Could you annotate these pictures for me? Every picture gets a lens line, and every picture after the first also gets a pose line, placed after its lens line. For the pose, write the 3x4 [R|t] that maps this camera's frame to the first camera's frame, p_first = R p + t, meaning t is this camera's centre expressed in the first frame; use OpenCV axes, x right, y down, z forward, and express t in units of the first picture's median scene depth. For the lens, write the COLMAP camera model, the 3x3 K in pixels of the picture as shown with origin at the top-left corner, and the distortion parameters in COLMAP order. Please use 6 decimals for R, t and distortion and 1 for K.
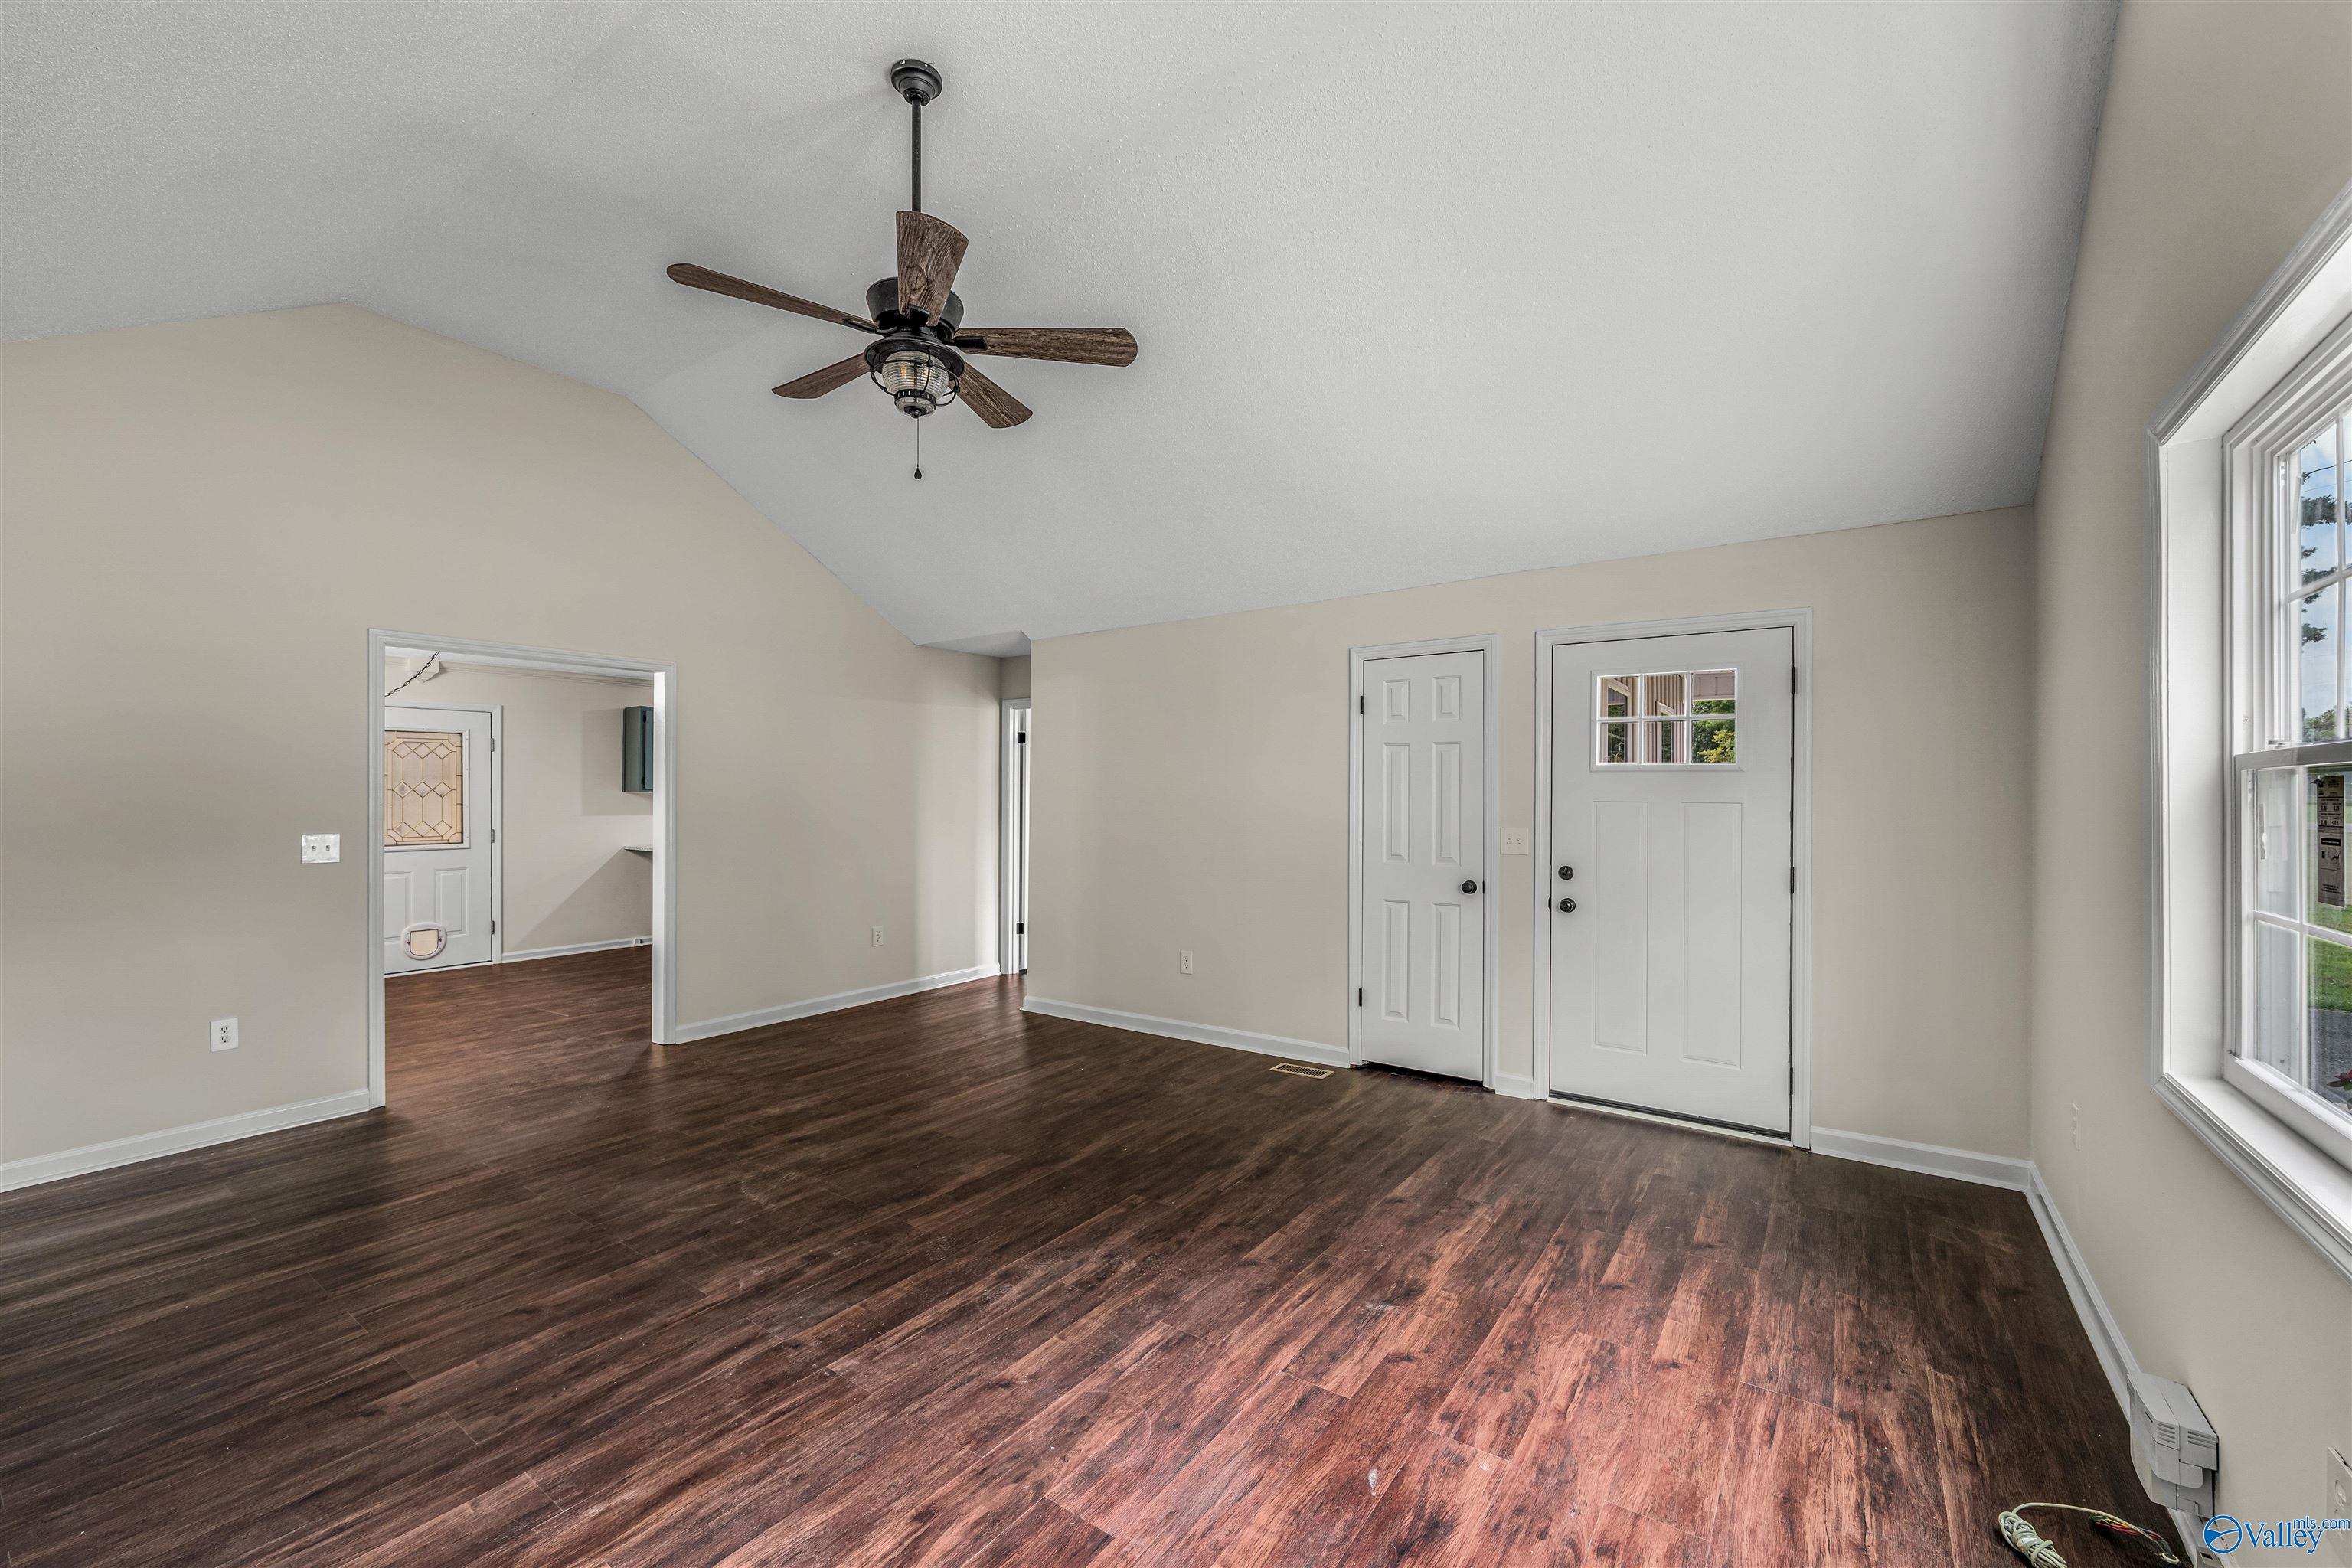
lens RADIAL K [[940.7, 0, 1176.0], [0, 940.7, 784.0], [0, 0, 1]] dist [0.000133, -0.000206]
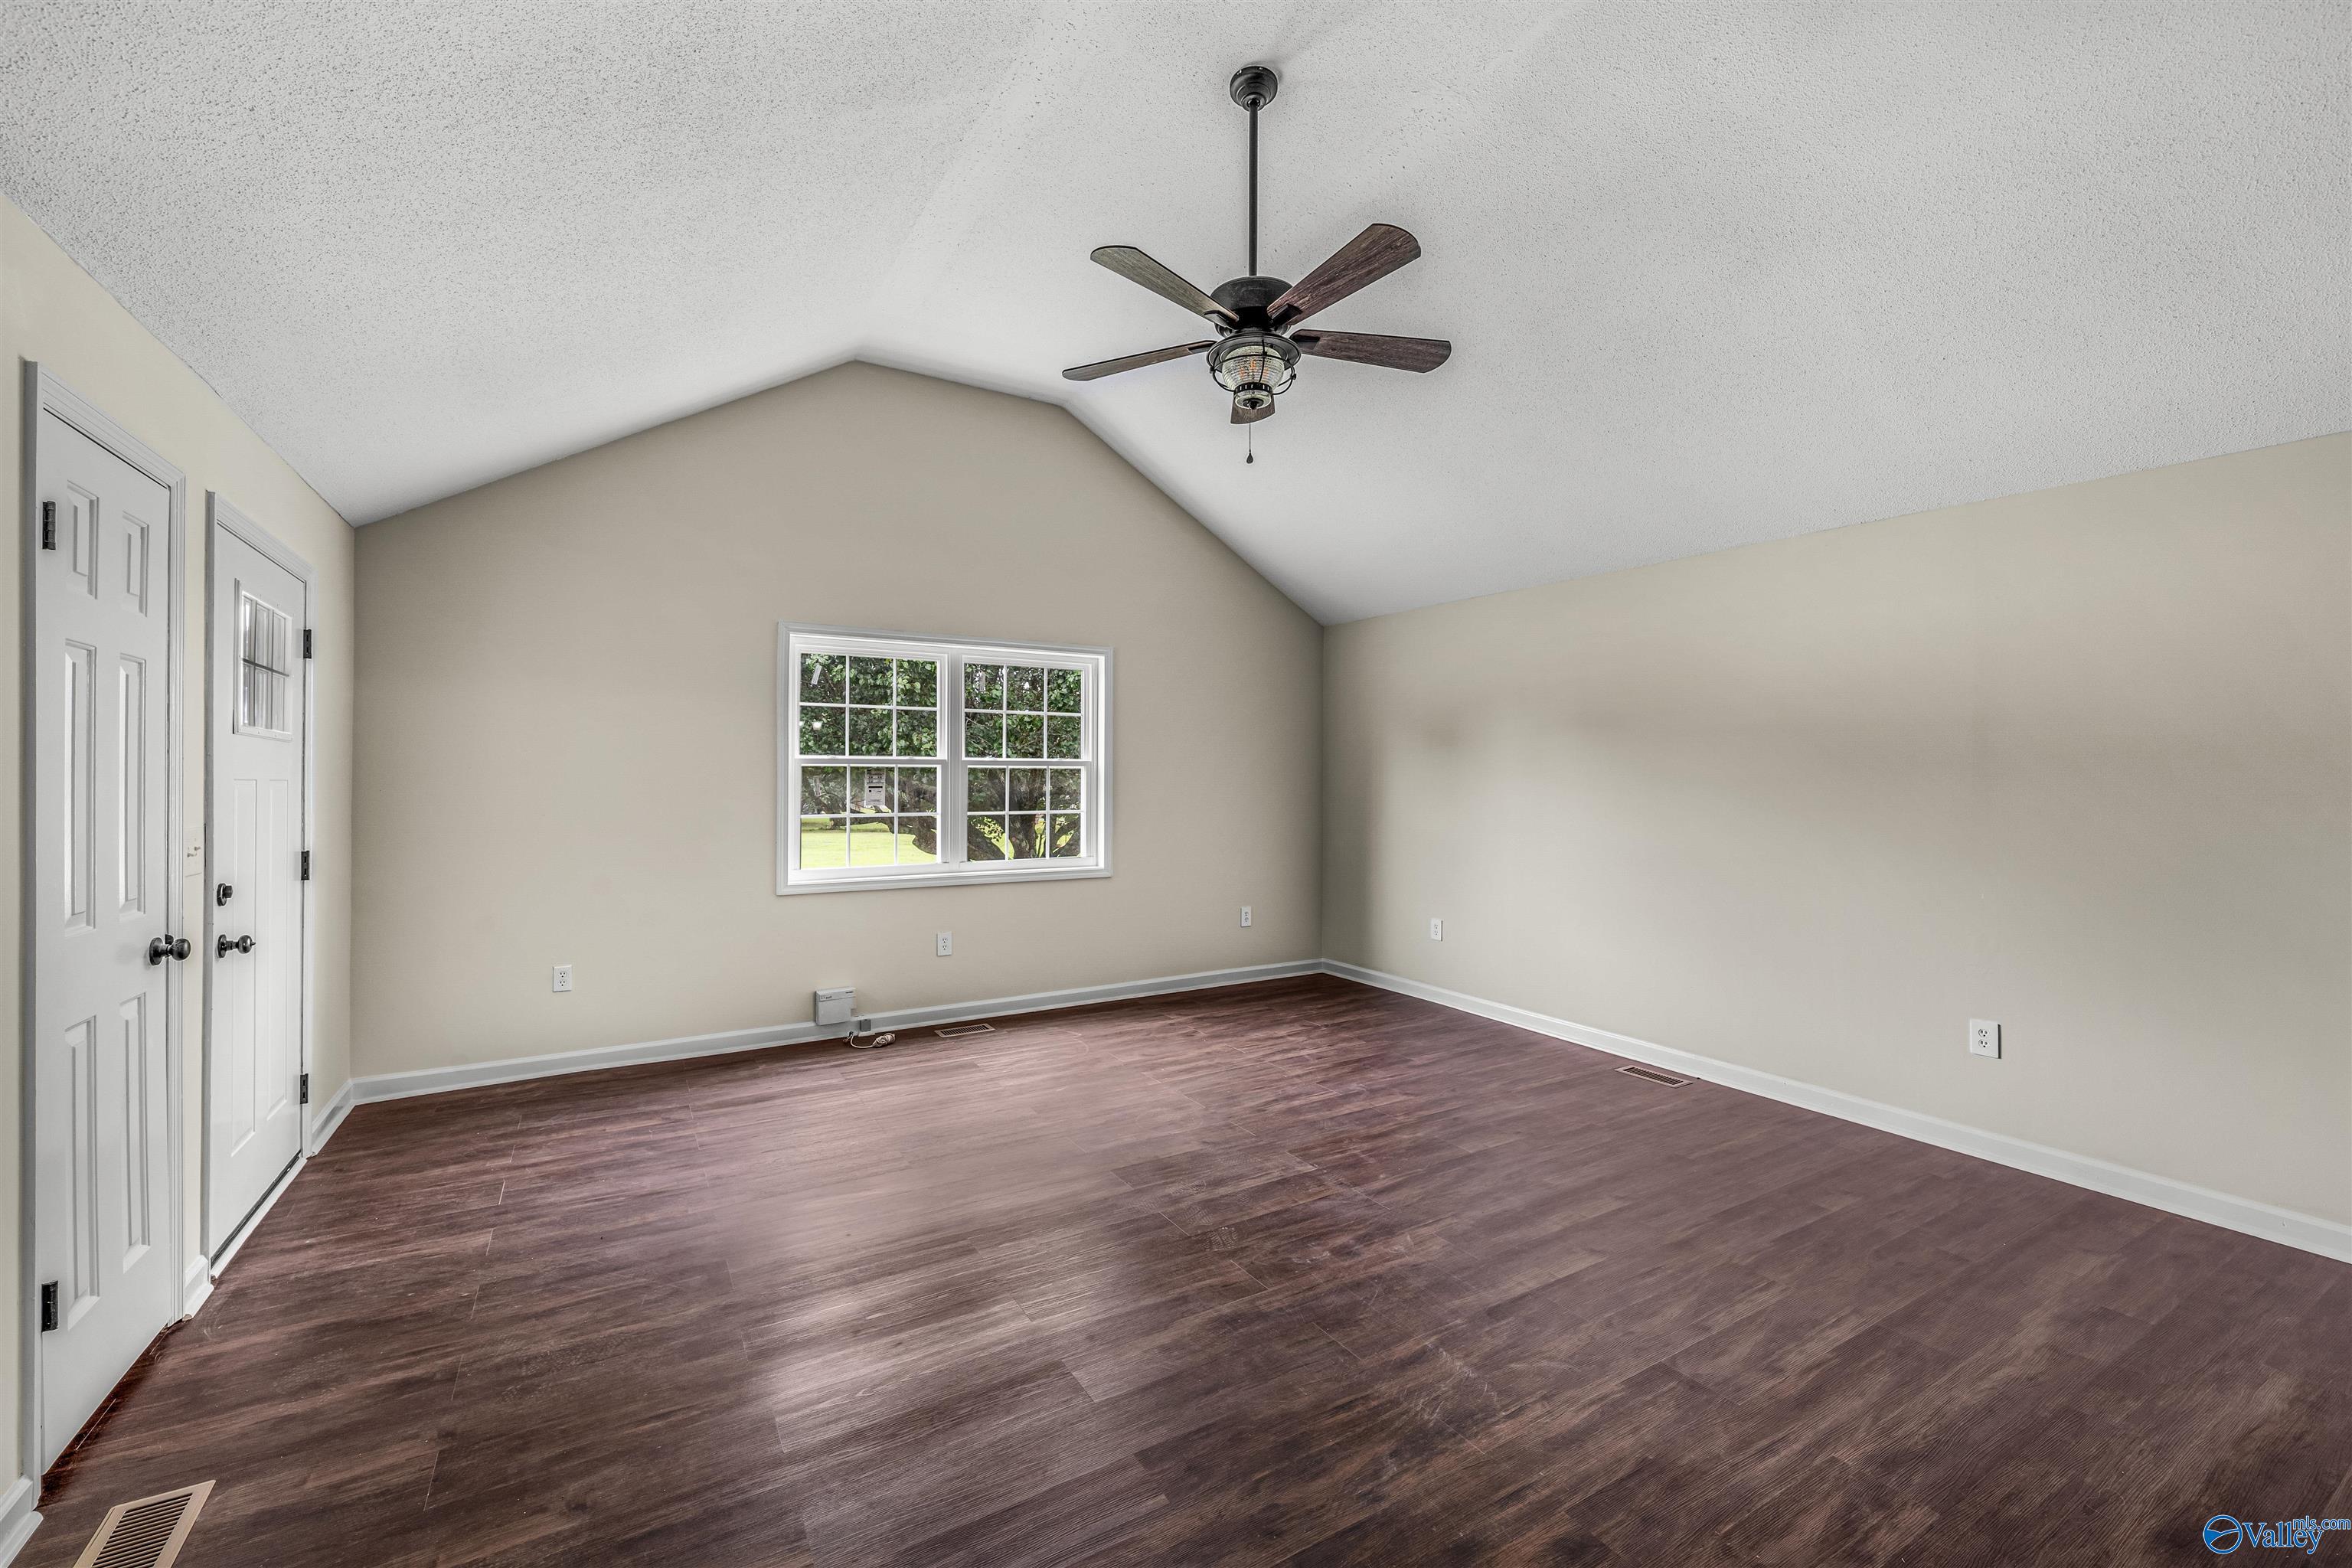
lens RADIAL K [[940.7, 0, 1176.0], [0, 940.7, 784.0], [0, 0, 1]] dist [0.000133, -0.000206]
pose [[-0.916993, -0.004463, 0.398878, -0.646081], [-0.005490, 0.999984, -0.001432, 0.030213], [-0.398865, -0.003504, -0.917003, 2.084330]]
